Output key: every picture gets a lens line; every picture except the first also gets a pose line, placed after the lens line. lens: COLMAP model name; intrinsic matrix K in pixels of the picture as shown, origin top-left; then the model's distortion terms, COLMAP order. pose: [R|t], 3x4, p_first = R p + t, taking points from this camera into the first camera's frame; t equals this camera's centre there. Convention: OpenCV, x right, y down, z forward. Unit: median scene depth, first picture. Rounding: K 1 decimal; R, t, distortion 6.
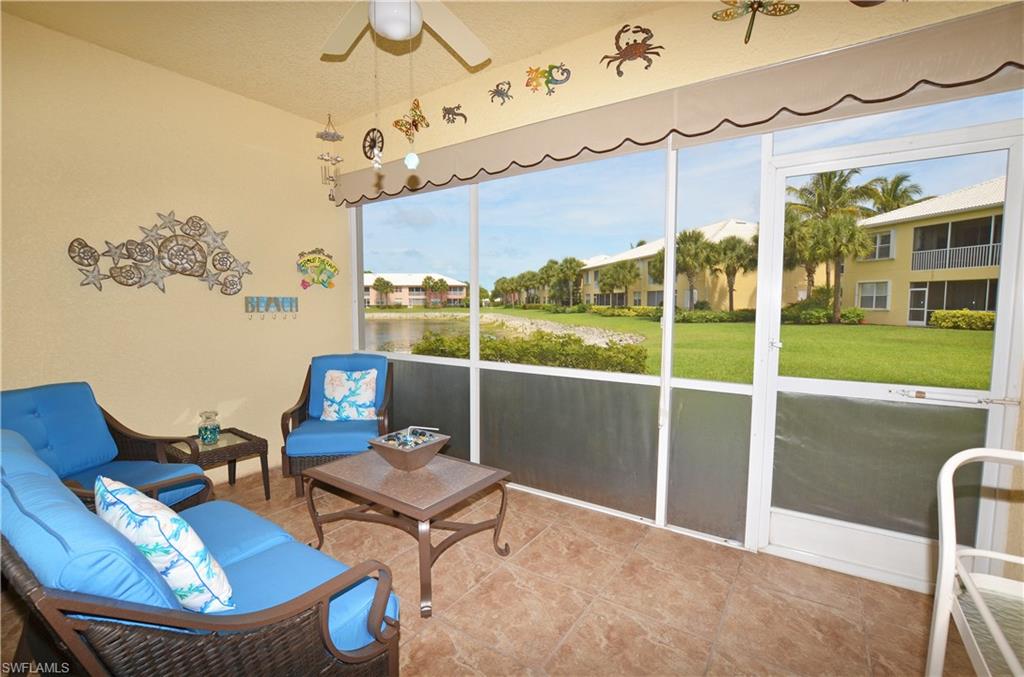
lens RADIAL K [[449.4, 0, 513.2], [0, 449.4, 340.3], [0, 0, 1]] dist [-0.046184, 0.009635]
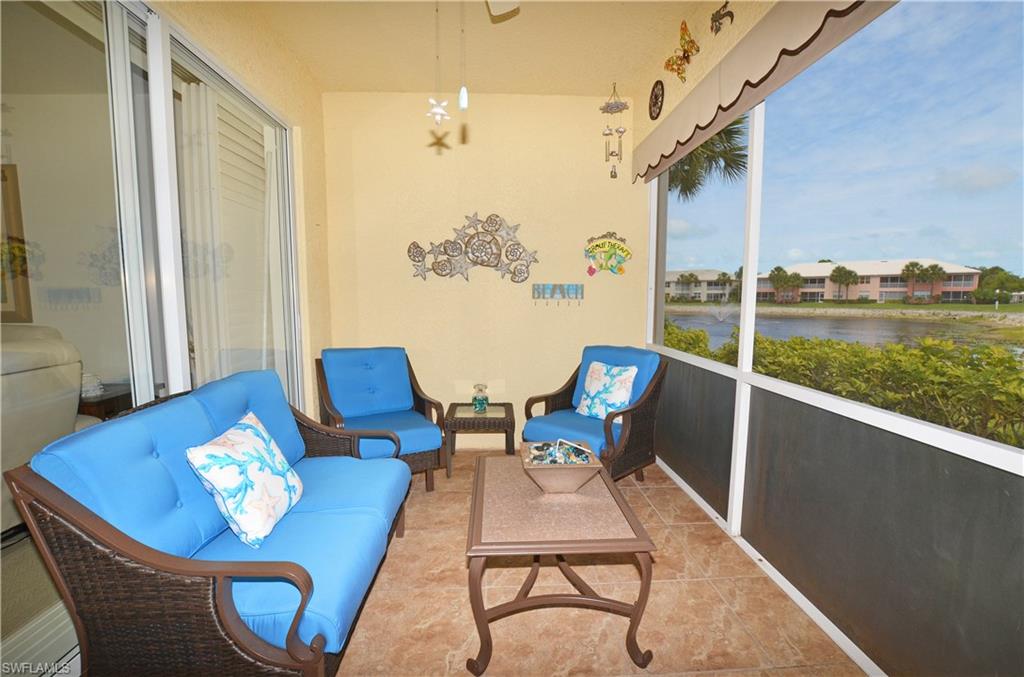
lens RADIAL K [[449.4, 0, 513.2], [0, 449.4, 340.3], [0, 0, 1]] dist [-0.046184, 0.009635]
pose [[0.598727, 0.076742, -0.797268, 0.243819], [-0.064694, 0.996781, 0.047363, -0.011497], [0.798336, 0.023221, 0.601764, 0.313385]]
